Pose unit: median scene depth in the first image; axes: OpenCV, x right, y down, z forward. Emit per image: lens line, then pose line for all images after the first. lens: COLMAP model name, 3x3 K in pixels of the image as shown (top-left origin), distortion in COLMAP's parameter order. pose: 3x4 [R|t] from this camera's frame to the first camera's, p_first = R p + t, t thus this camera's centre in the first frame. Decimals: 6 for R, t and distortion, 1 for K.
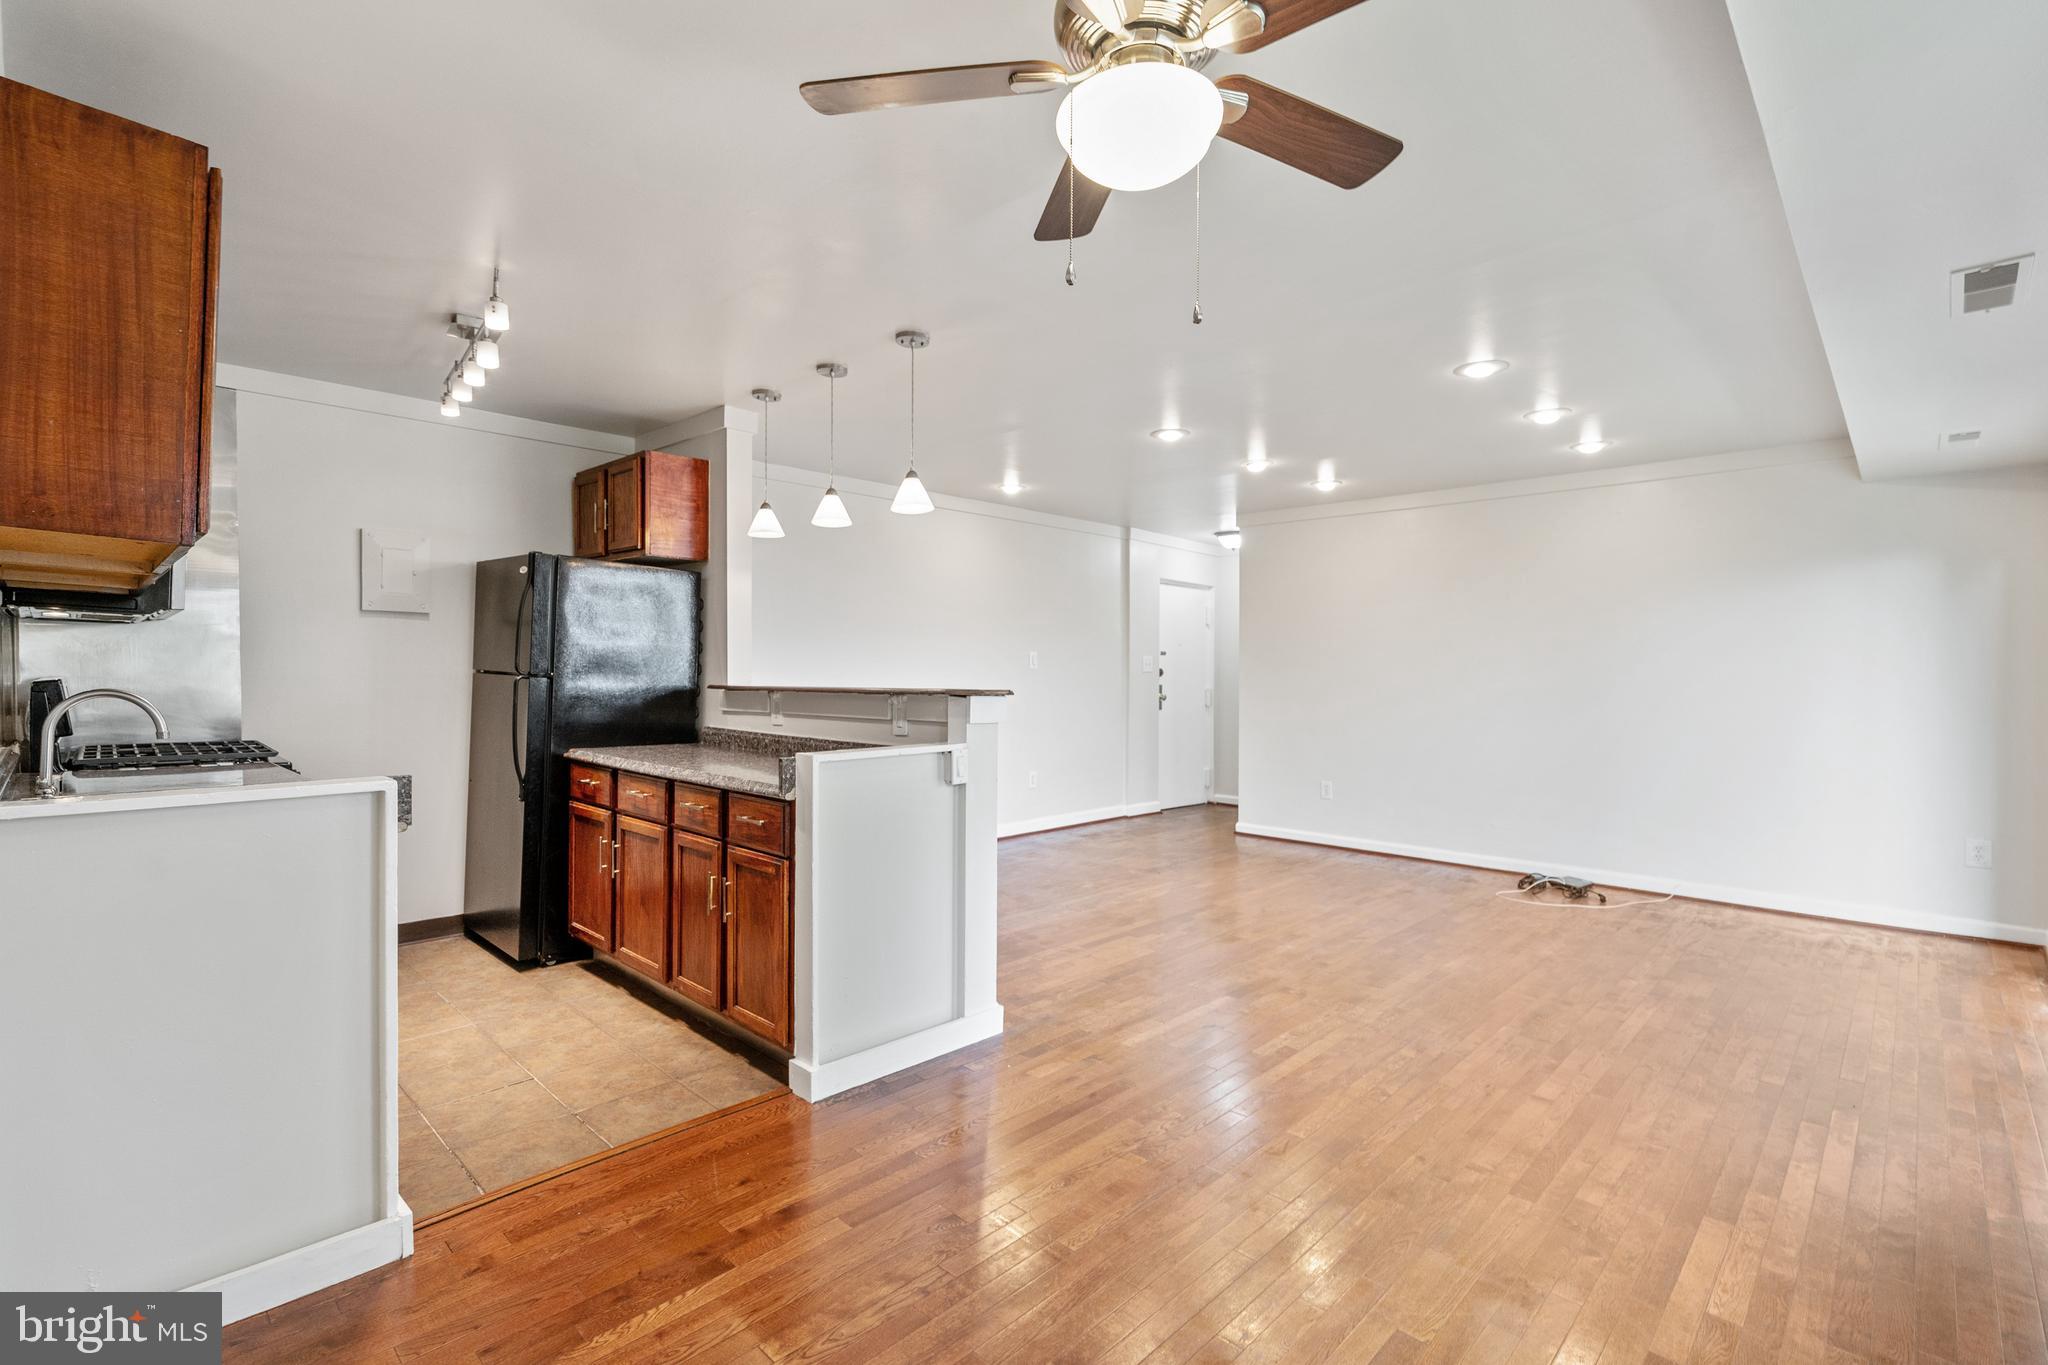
lens RADIAL K [[927.9, 0, 1010.0], [0, 927.9, 689.4], [0, 0, 1]] dist [-0.001398, -0.000209]
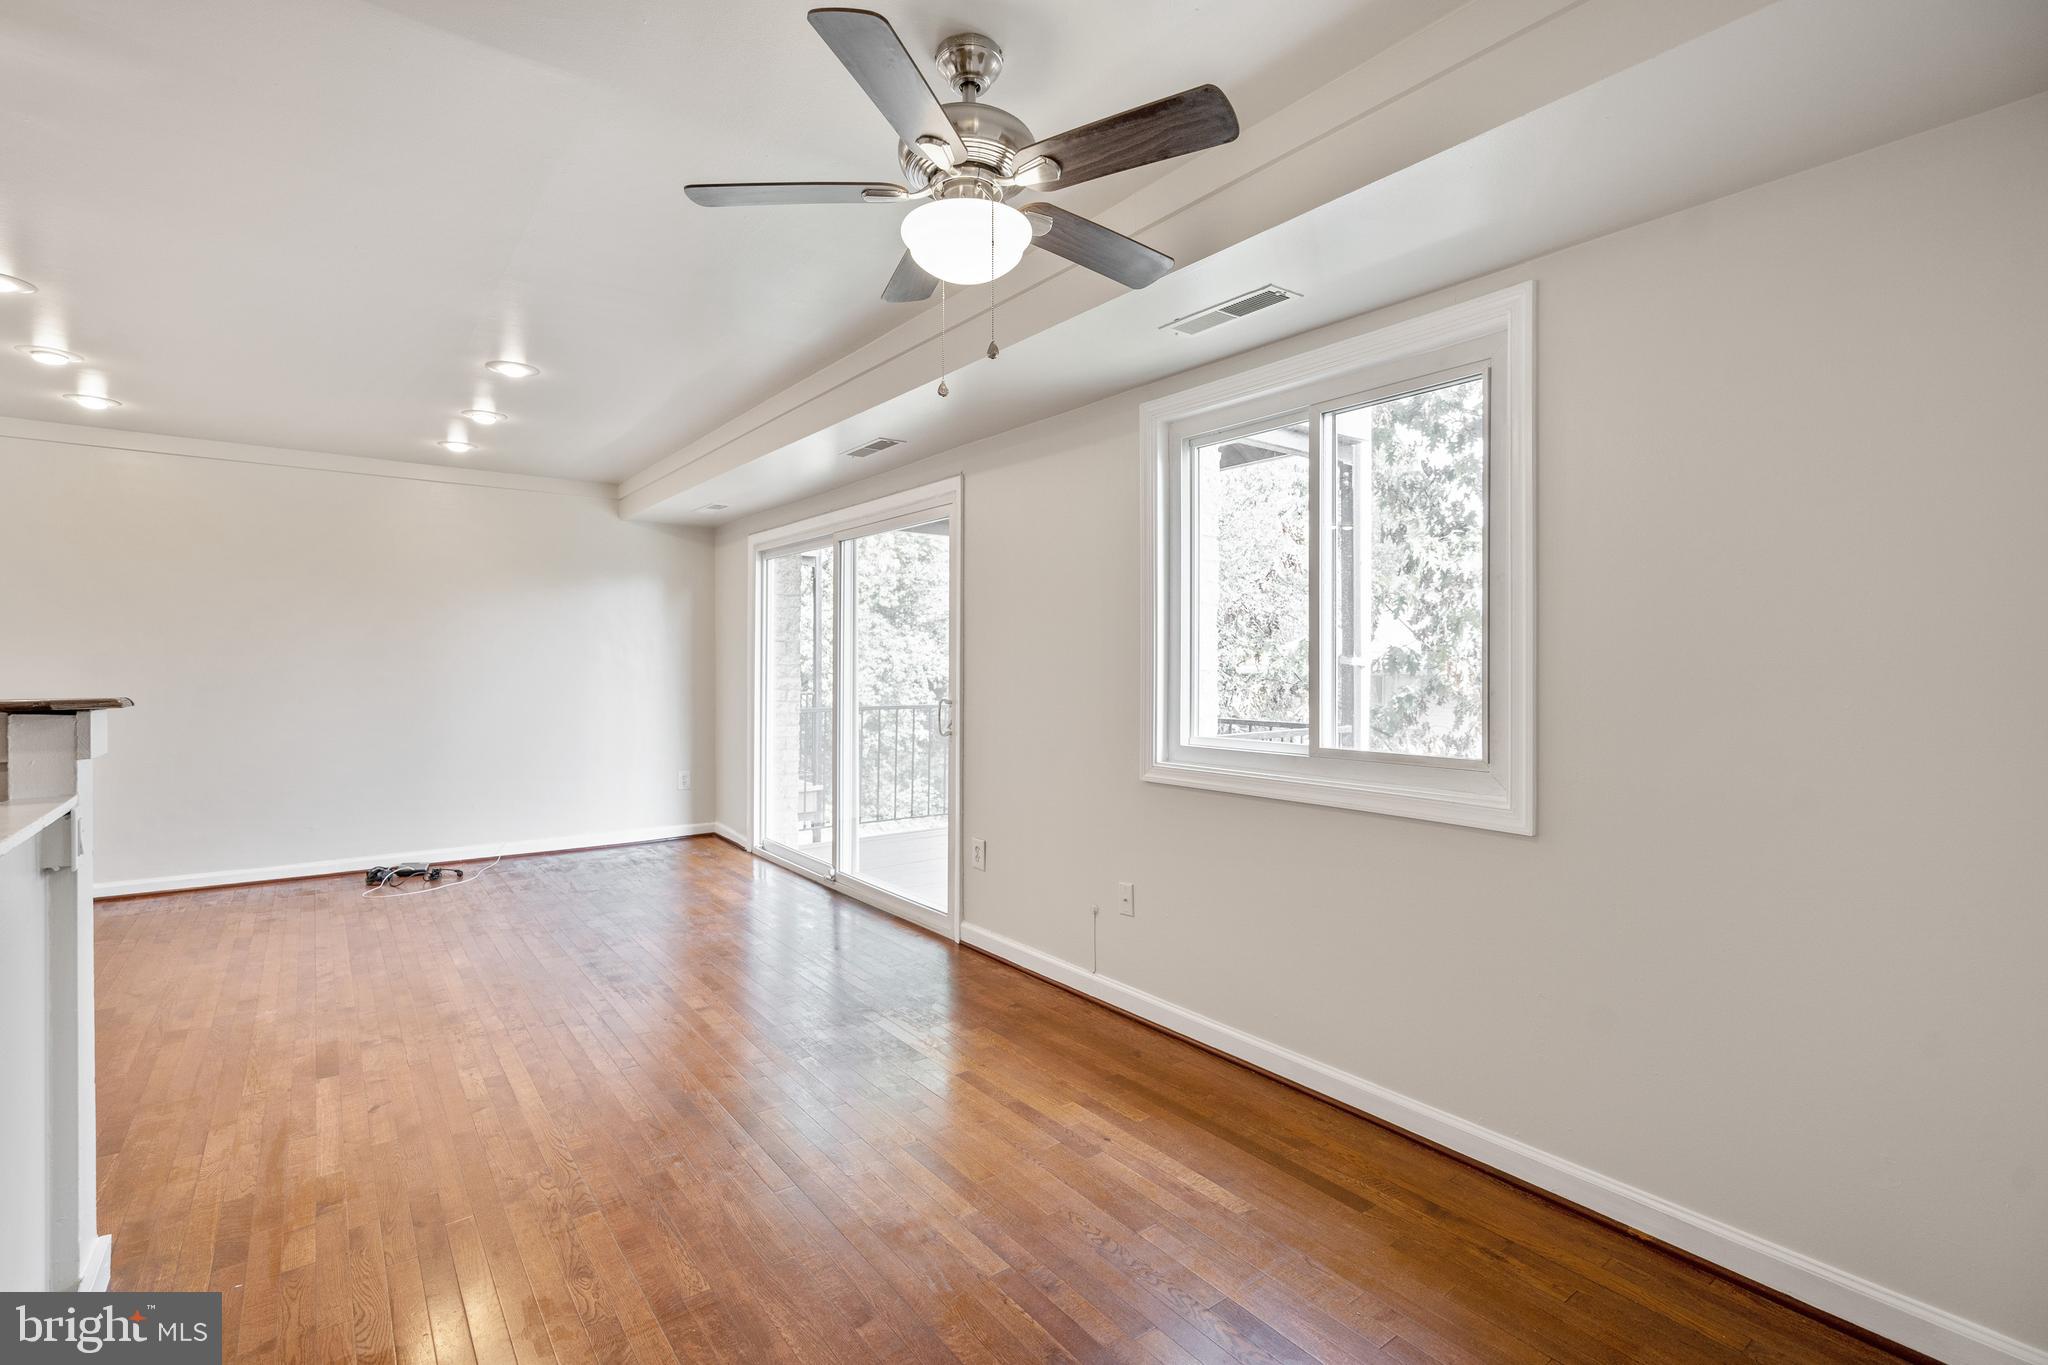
lens RADIAL K [[929.8, 0, 1003.5], [0, 929.8, 674.4], [0, 0, 1]] dist [-0.001837, -0.000609]
pose [[0.156165, -0.017566, 0.987575, -0.384109], [0.016279, 0.999752, 0.015208, -0.010942], [-0.987597, 0.013702, 0.156412, 0.265958]]
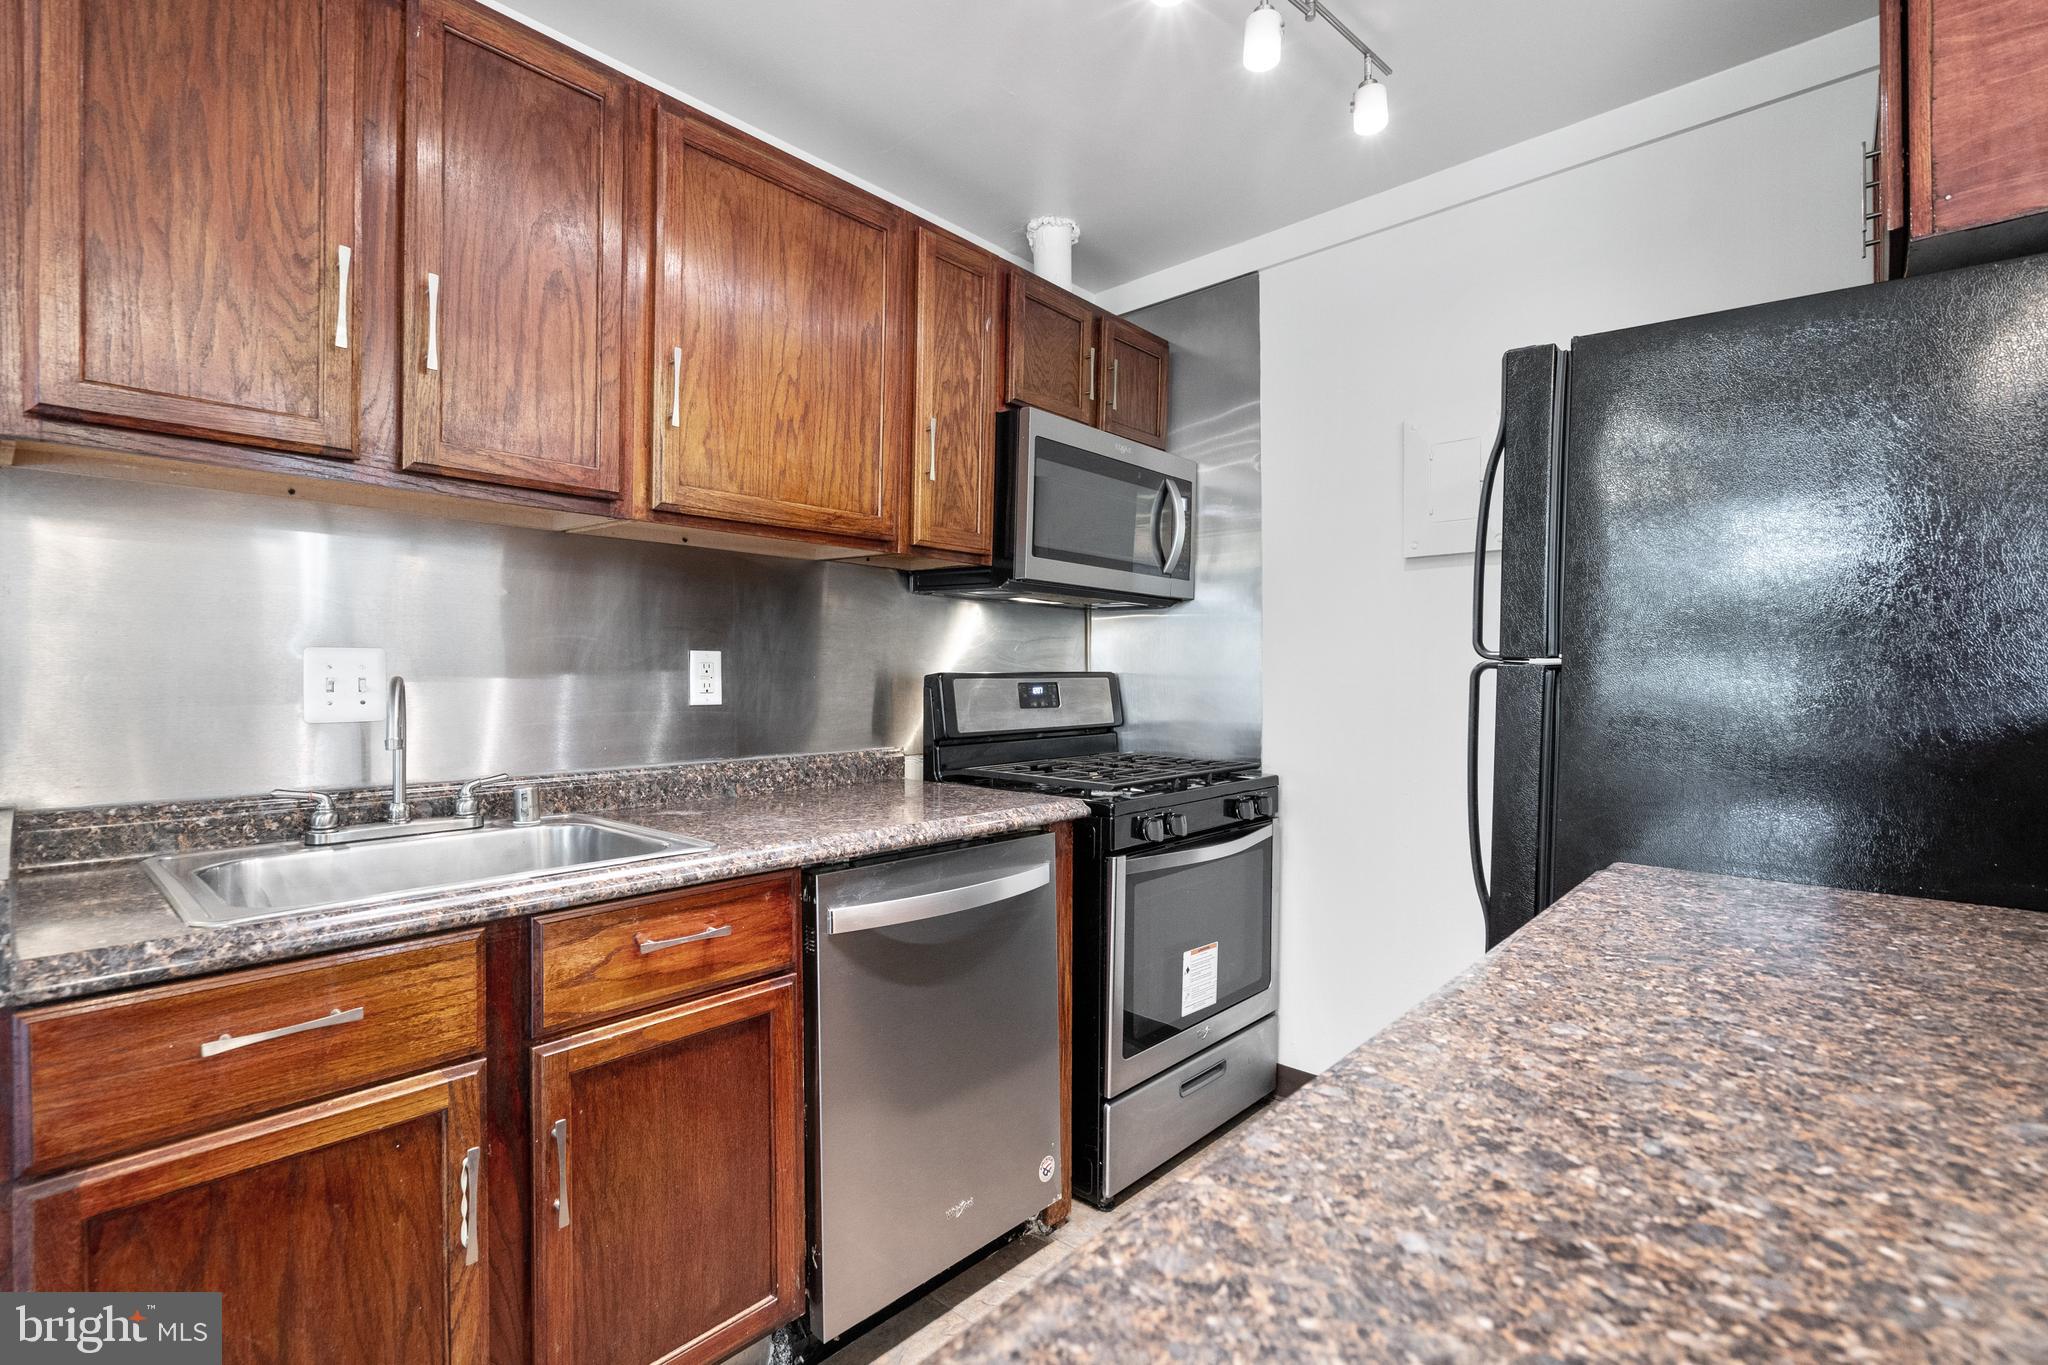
lens RADIAL K [[924.3, 0, 1005.3], [0, 924.3, 681.1], [0, 0, 1]] dist [-0.002175, 0.000281]
pose [[0.021389, -0.003553, -0.999765, -0.114413], [-0.016885, 0.999850, -0.003915, -0.001002], [0.999629, 0.016964, 0.021326, 0.714892]]
